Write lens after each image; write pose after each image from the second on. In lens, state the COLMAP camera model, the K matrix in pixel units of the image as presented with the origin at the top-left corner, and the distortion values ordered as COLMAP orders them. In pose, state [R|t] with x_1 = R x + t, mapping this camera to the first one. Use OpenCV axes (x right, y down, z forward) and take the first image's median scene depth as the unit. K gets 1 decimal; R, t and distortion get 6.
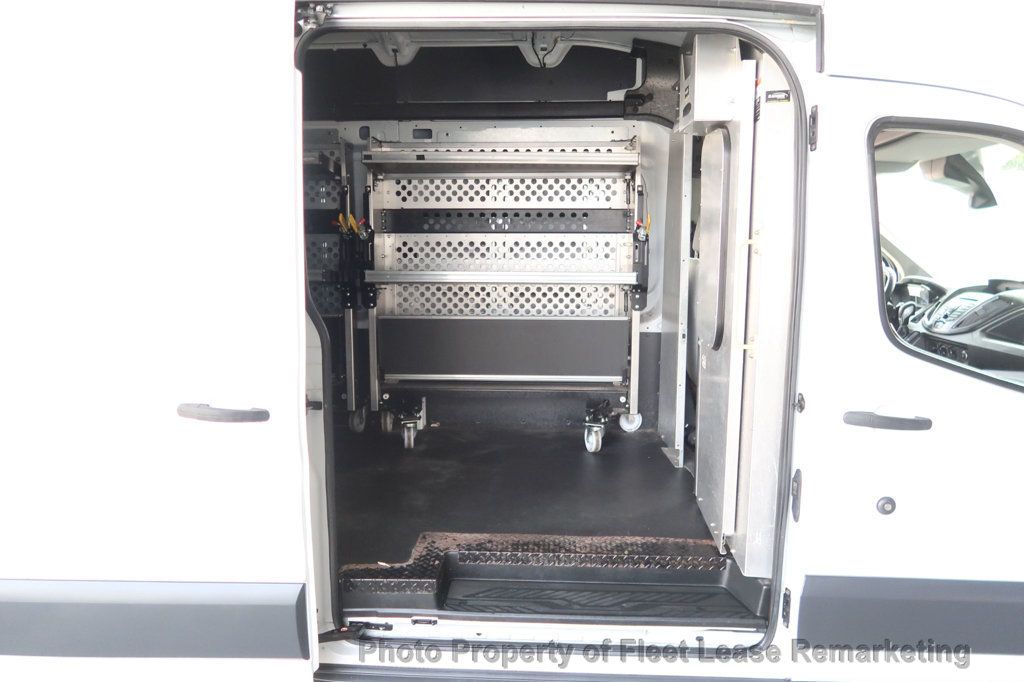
lens RADIAL K [[724.2, 0, 506.0], [0, 724.2, 334.7], [0, 0, 1]] dist [0.002592, -0.008351]
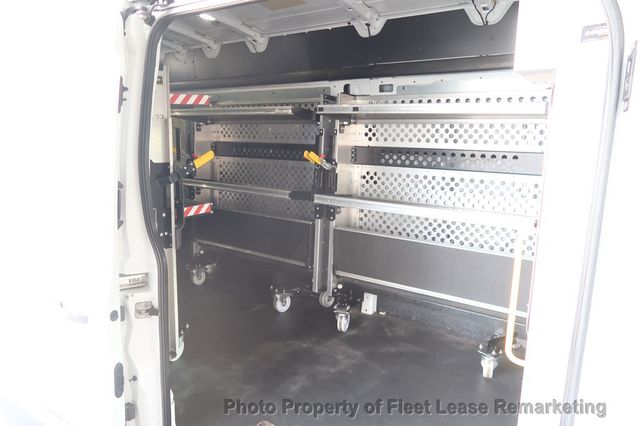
lens RADIAL K [[452.7, 0, 315.8], [0, 452.7, 211.3], [0, 0, 1]] dist [0.002592, -0.008351]
pose [[0.852746, 0.106318, -0.511391, 0.216741], [-0.105113, 0.993965, 0.031367, -0.077236], [0.511640, 0.027006, 0.858775, 0.269673]]
